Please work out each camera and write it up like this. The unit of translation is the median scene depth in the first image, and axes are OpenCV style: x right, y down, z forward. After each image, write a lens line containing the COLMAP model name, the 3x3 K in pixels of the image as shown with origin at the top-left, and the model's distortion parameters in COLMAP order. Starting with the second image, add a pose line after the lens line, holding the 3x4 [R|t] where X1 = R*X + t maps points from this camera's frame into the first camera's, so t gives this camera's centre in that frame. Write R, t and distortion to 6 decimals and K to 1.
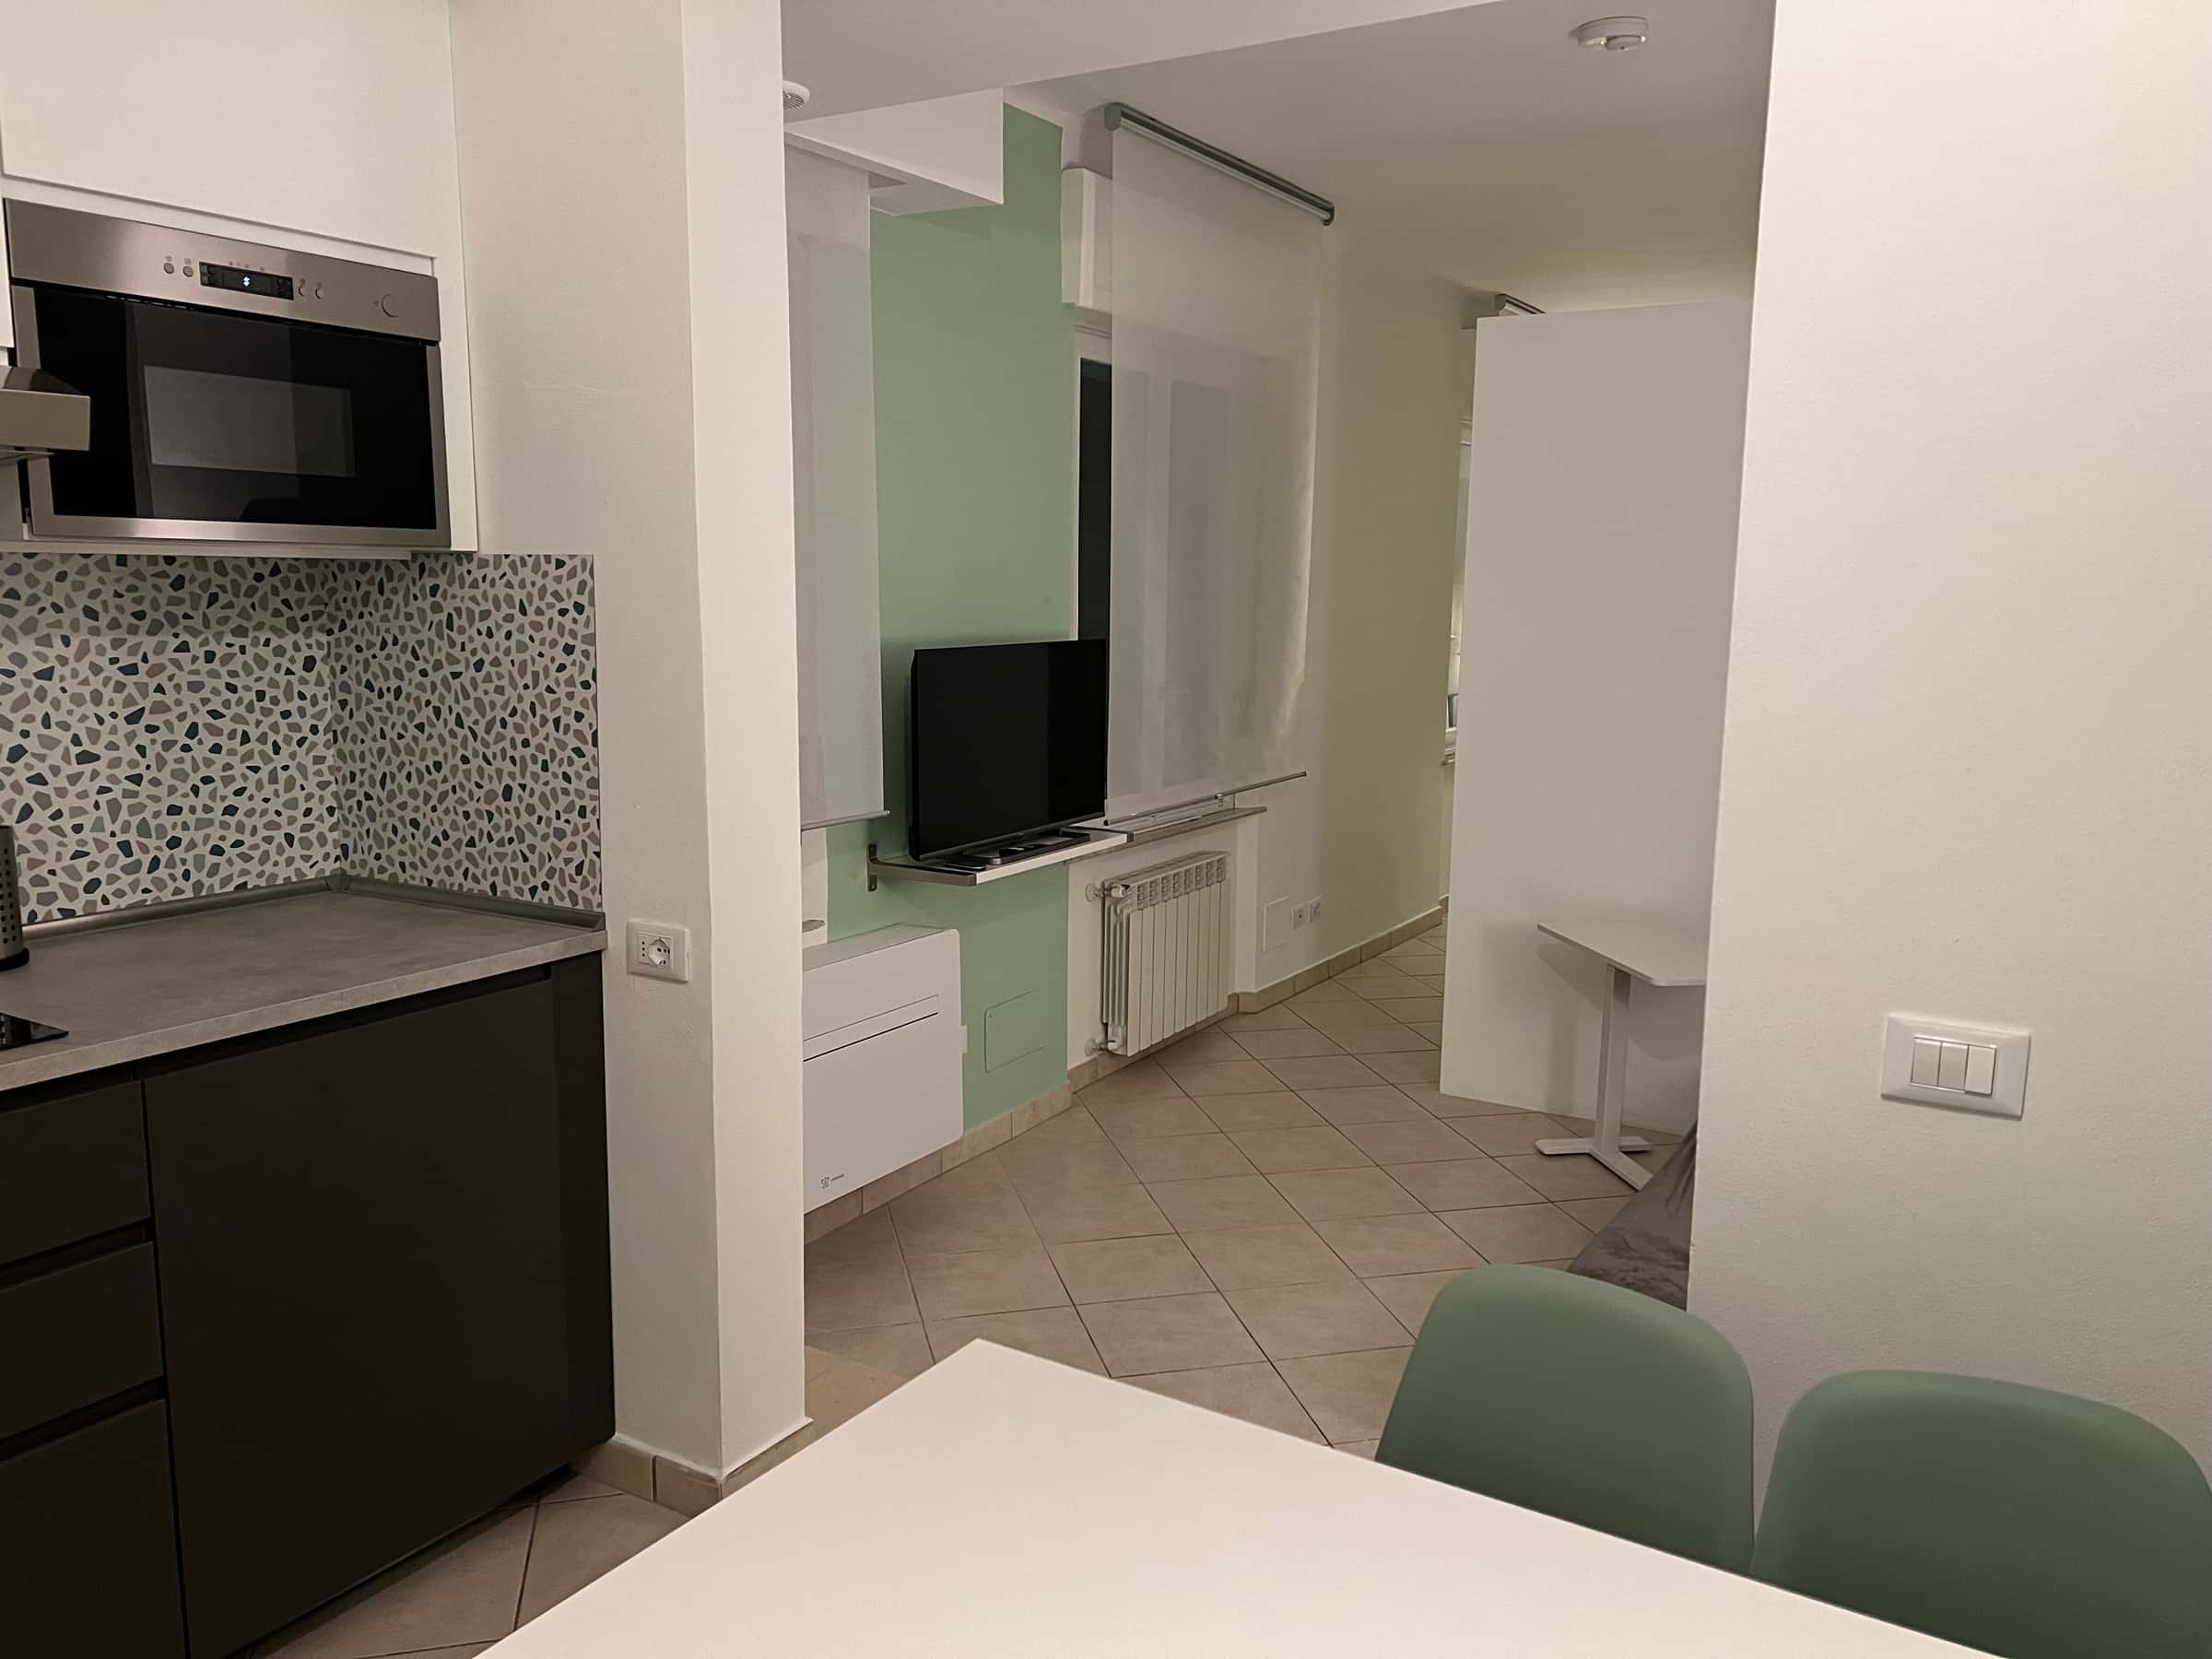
lens RADIAL K [[1678.2, 0, 1102.7], [0, 1678.2, 837.1], [0, 0, 1]] dist [0.068556, -0.077558]
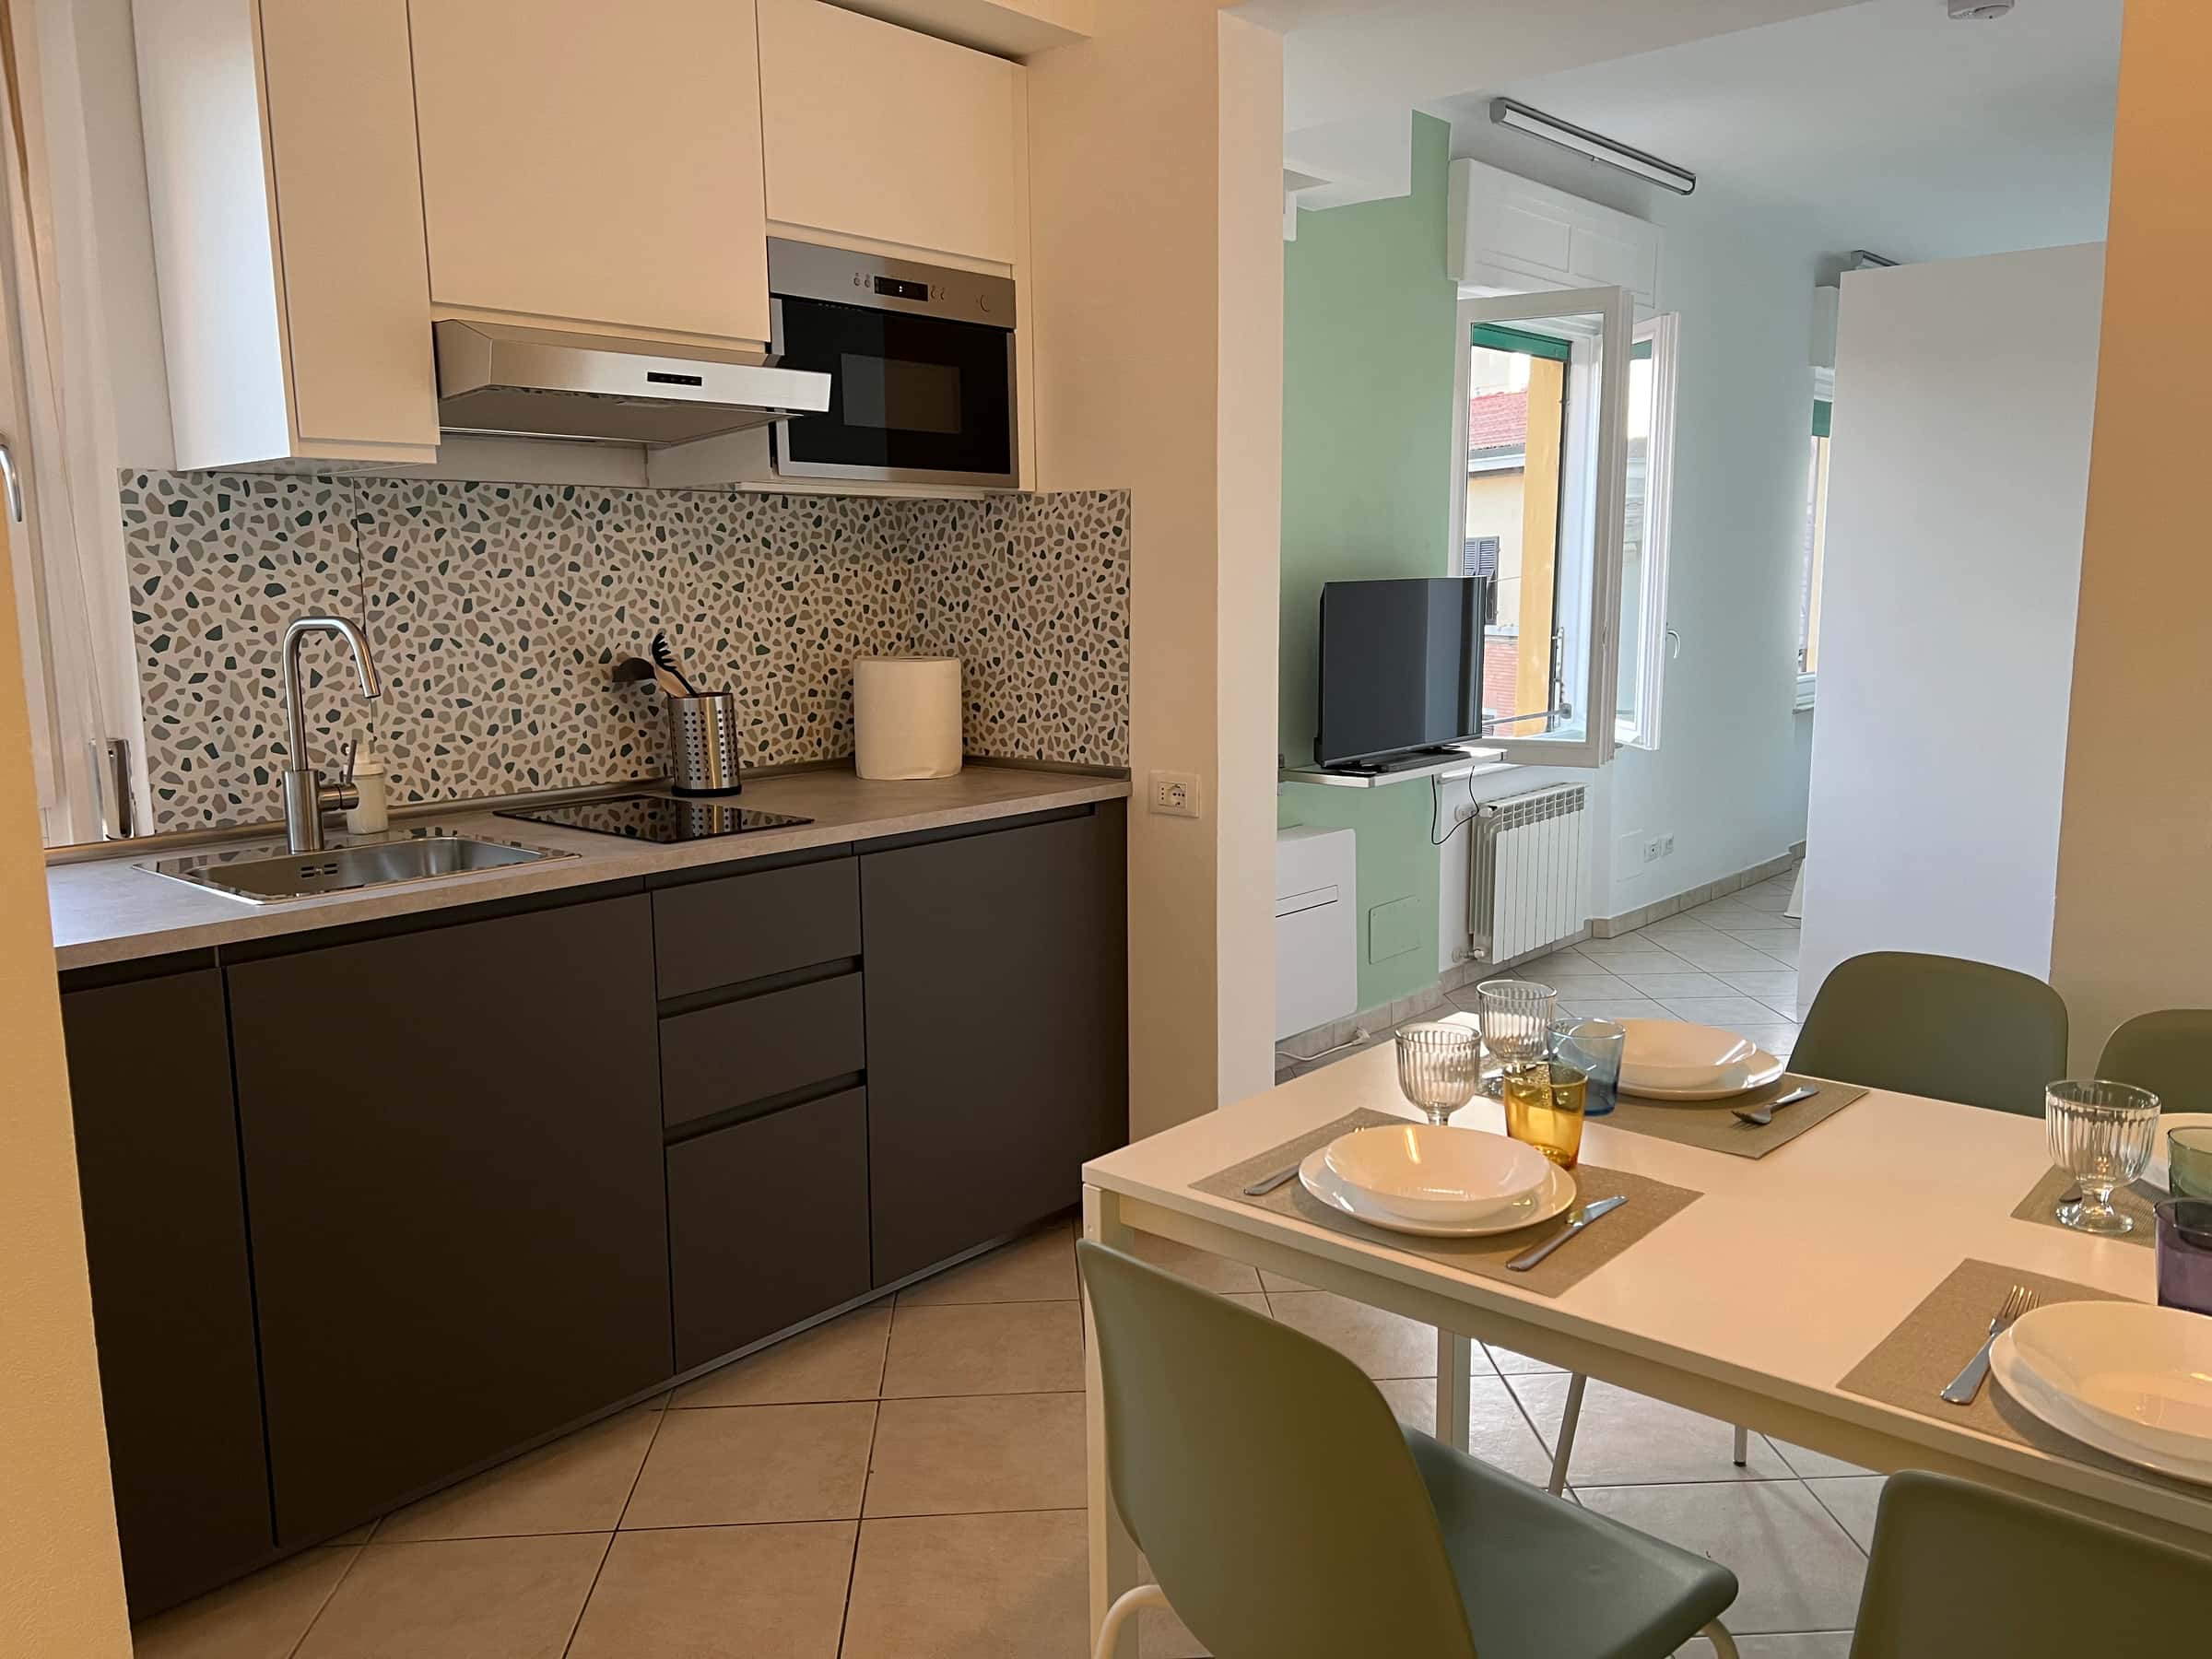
lens RADIAL K [[1678.2, 0, 1122.3], [0, 1678.2, 838.3], [0, 0, 1]] dist [0.068556, -0.077558]
pose [[0.986015, 0.007954, -0.166468, -0.084517], [-0.007004, 0.999956, 0.006288, 0.087402], [0.166510, -0.005034, 0.986027, -0.259989]]
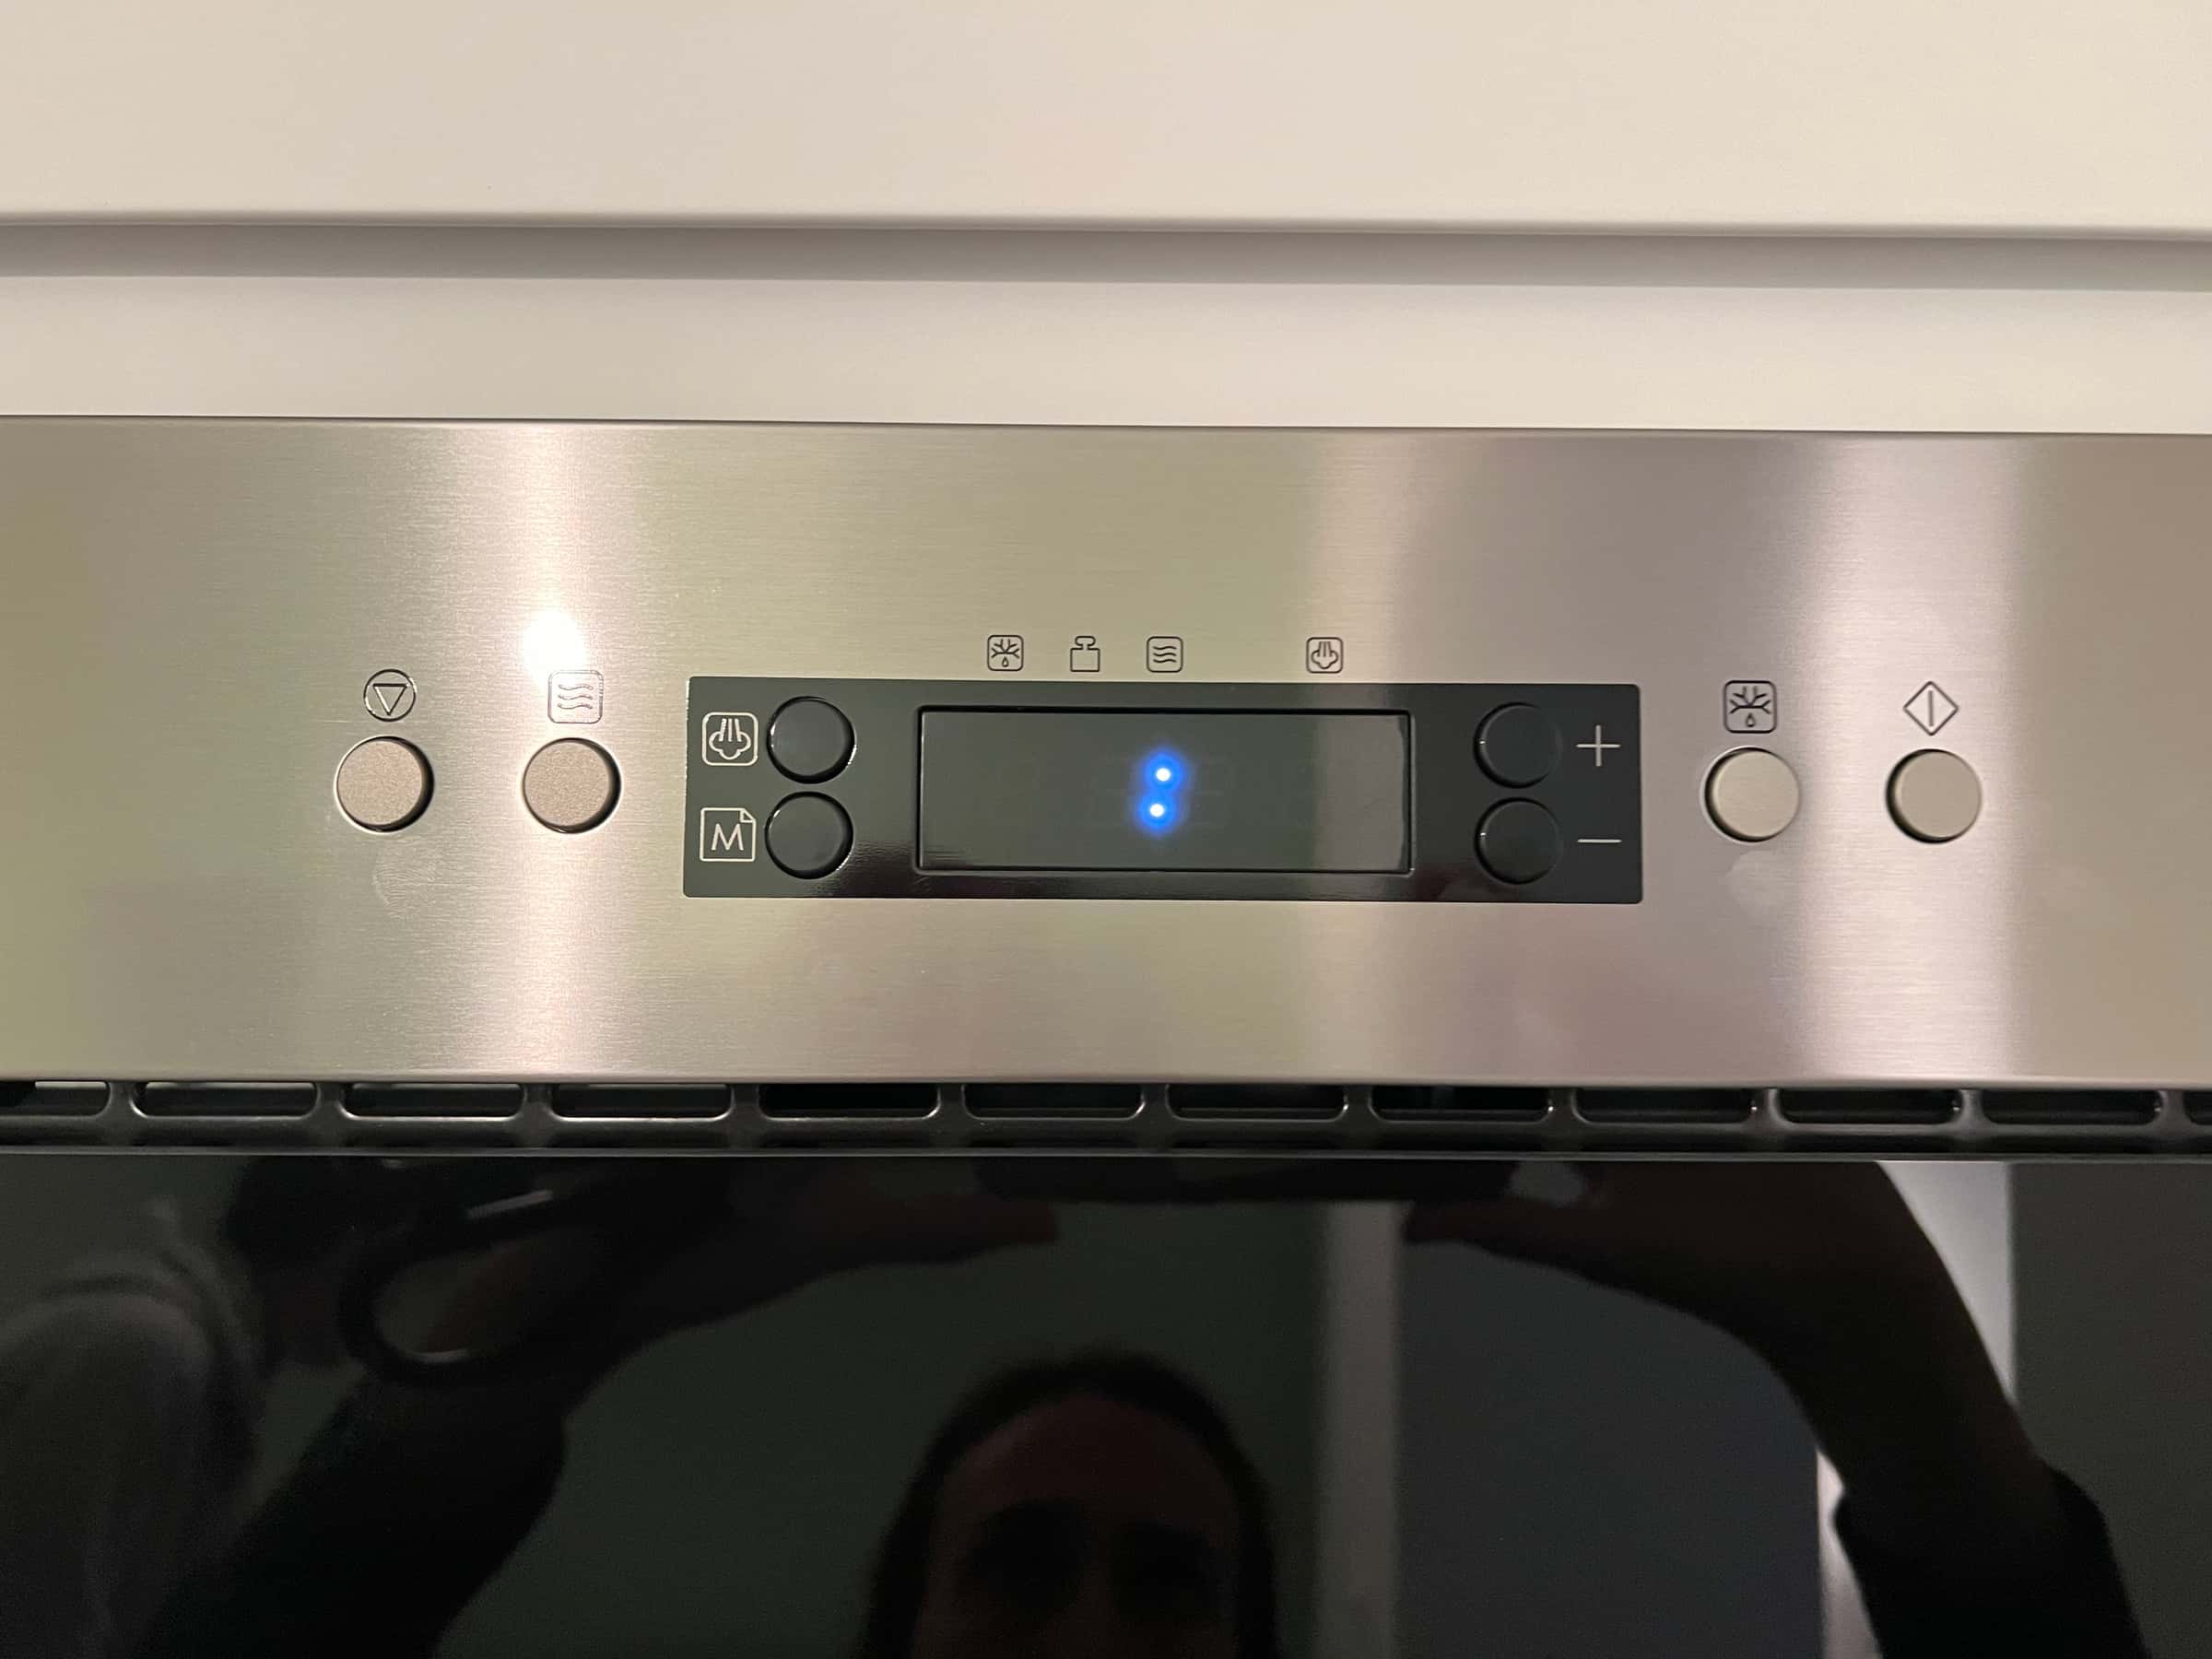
lens RADIAL K [[1678.2, 0, 1106.1], [0, 1678.2, 830.0], [0, 0, 1]] dist [0.068556, -0.077558]
pose [[0.534162, -0.015686, -0.845236, -0.355918], [-0.125601, 0.987259, -0.097697, -0.265549], [0.835999, 0.158349, 0.525386, 0.799633]]
